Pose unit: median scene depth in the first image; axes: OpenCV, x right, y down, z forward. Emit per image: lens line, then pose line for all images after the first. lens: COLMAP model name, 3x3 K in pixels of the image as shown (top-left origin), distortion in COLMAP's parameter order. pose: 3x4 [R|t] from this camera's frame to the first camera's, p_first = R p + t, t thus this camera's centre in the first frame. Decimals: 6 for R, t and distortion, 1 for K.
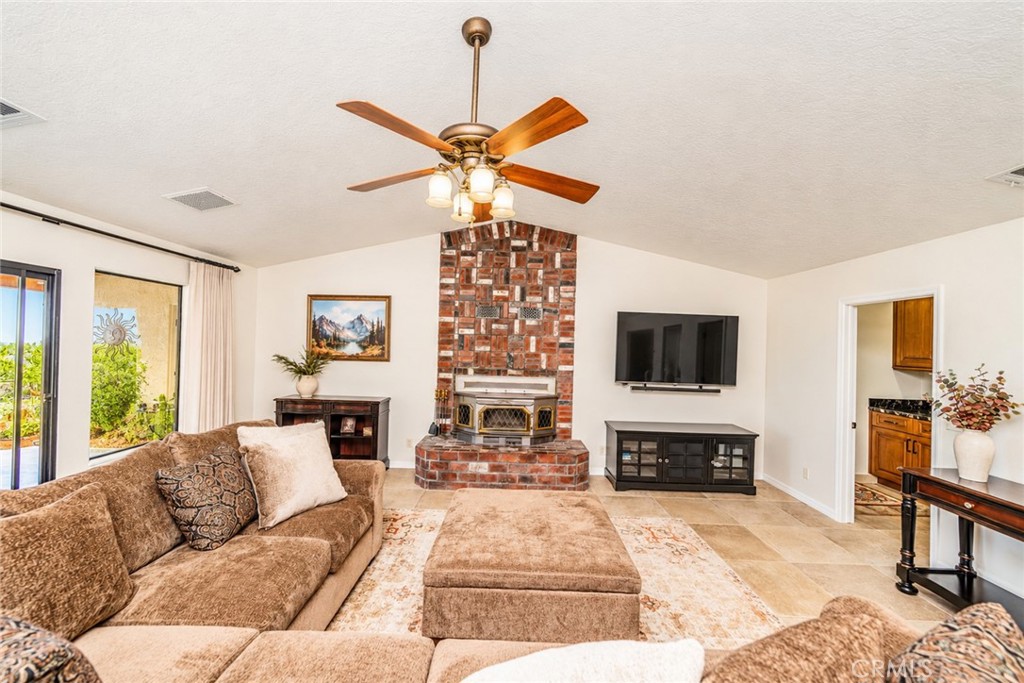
lens RADIAL K [[399.3, 0, 512.0], [0, 399.3, 341.5], [0, 0, 1]] dist [0.000879, 0.000026]
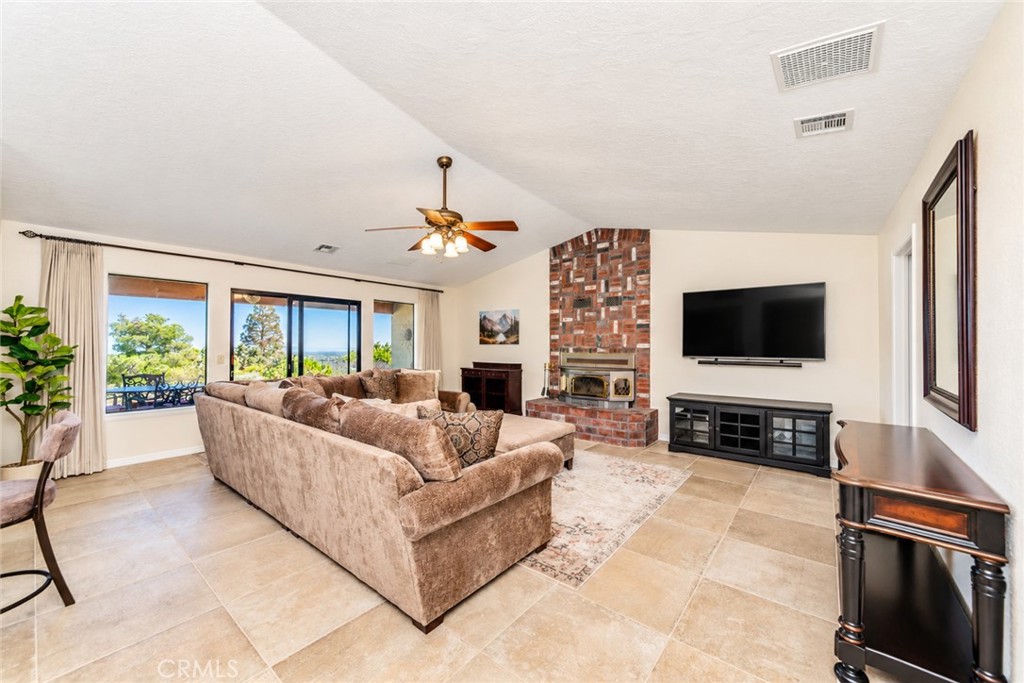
lens RADIAL K [[399.3, 0, 512.0], [0, 399.3, 341.5], [0, 0, 1]] dist [0.000879, 0.000026]
pose [[0.783116, -0.032071, -0.621048, 0.554480], [0.023046, 0.999480, -0.022552, 0.071524], [0.621449, 0.003348, 0.783448, -0.138816]]
